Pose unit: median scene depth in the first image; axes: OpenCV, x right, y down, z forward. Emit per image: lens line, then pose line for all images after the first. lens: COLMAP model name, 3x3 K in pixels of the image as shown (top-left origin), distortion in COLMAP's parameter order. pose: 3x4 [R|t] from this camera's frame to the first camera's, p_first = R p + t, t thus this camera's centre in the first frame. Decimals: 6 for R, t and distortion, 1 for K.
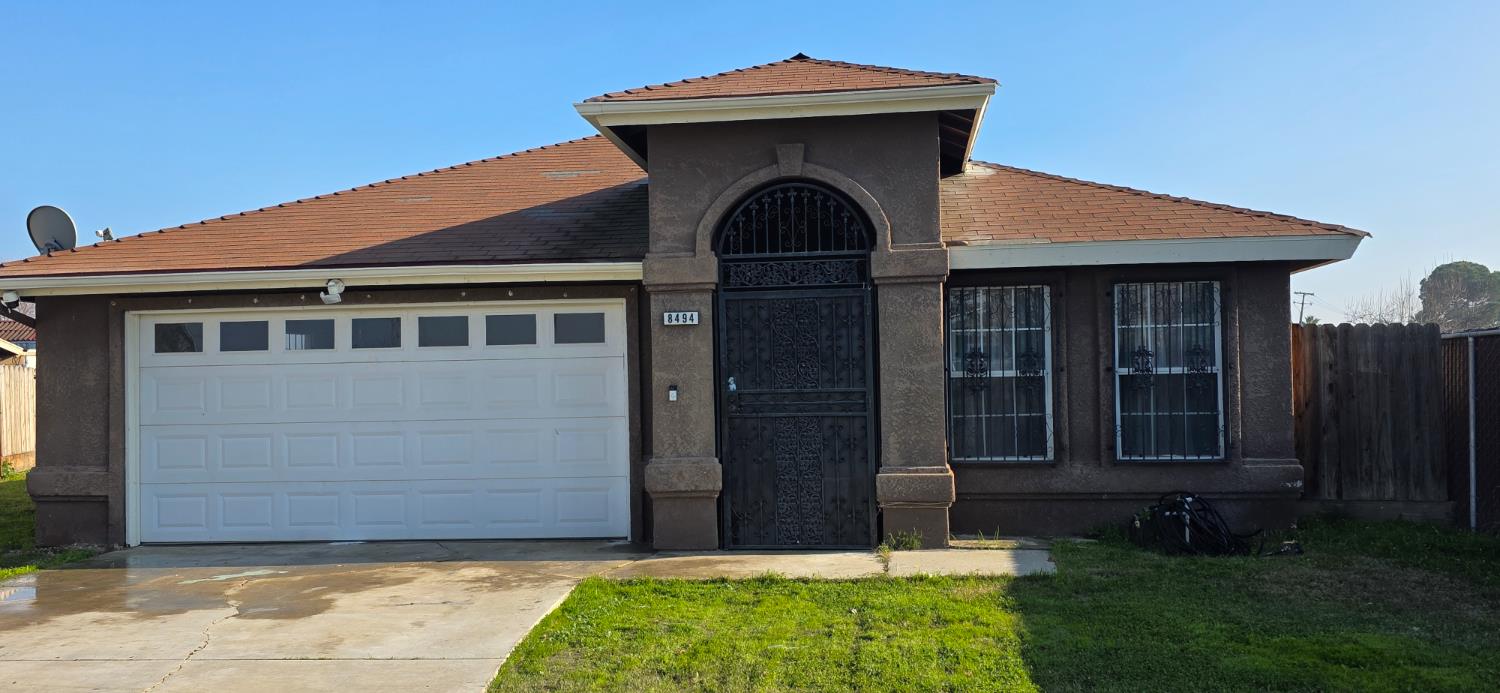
lens RADIAL K [[1298.3, 0, 745.7], [0, 1298.3, 352.5], [0, 0, 1]] dist [0.069618, -0.073297]
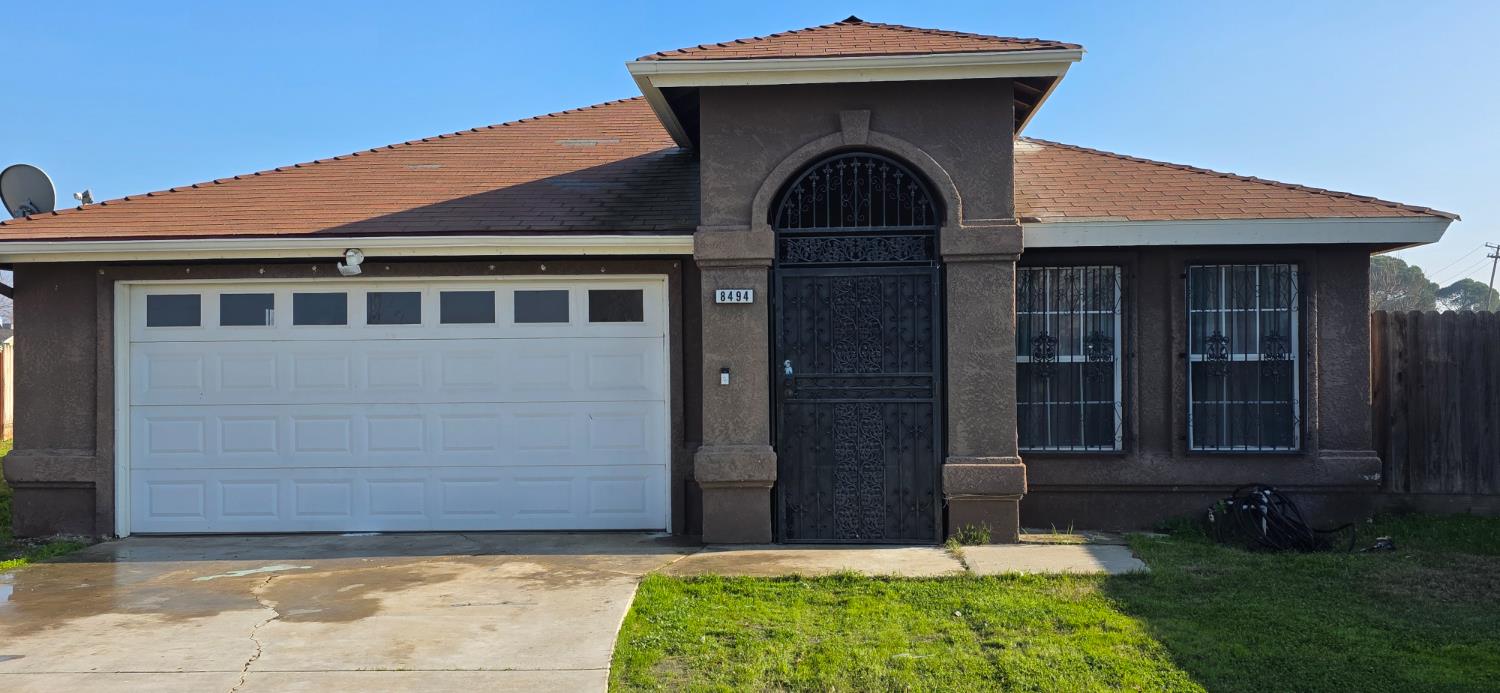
lens RADIAL K [[1298.3, 0, 748.7], [0, 1298.3, 356.8], [0, 0, 1]] dist [0.069618, -0.073297]
pose [[0.998345, 0.010381, 0.056557, -0.090959], [-0.011234, 0.999828, 0.014788, 0.003346], [-0.056394, -0.015399, 0.998290, 0.066521]]
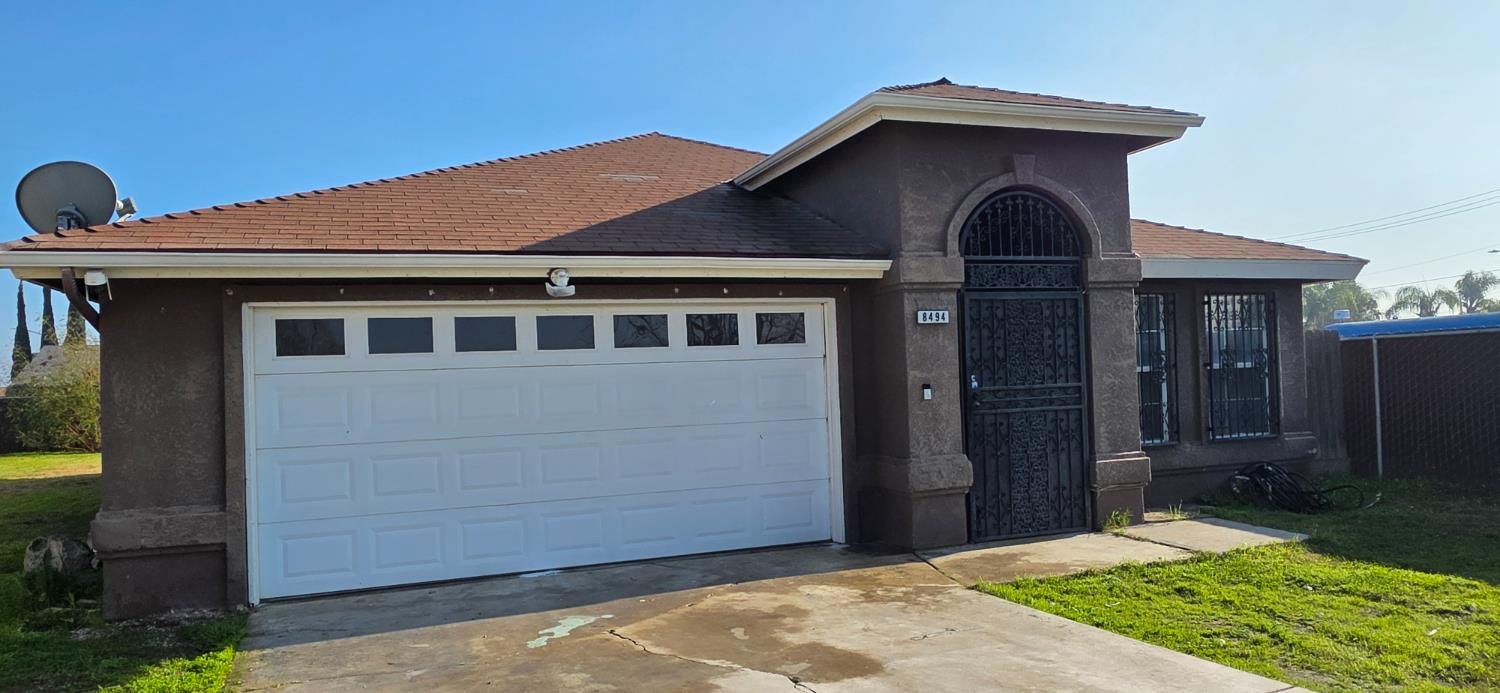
lens RADIAL K [[989.9, 0, 752.7], [0, 989.9, 348.7], [0, 0, 1]] dist [-0.007020, 0.003790]
pose [[0.887254, -0.001043, 0.461280, -0.521894], [0.009933, 0.999809, -0.016847, 0.009529], [-0.461174, 0.019529, 0.887095, 0.378793]]
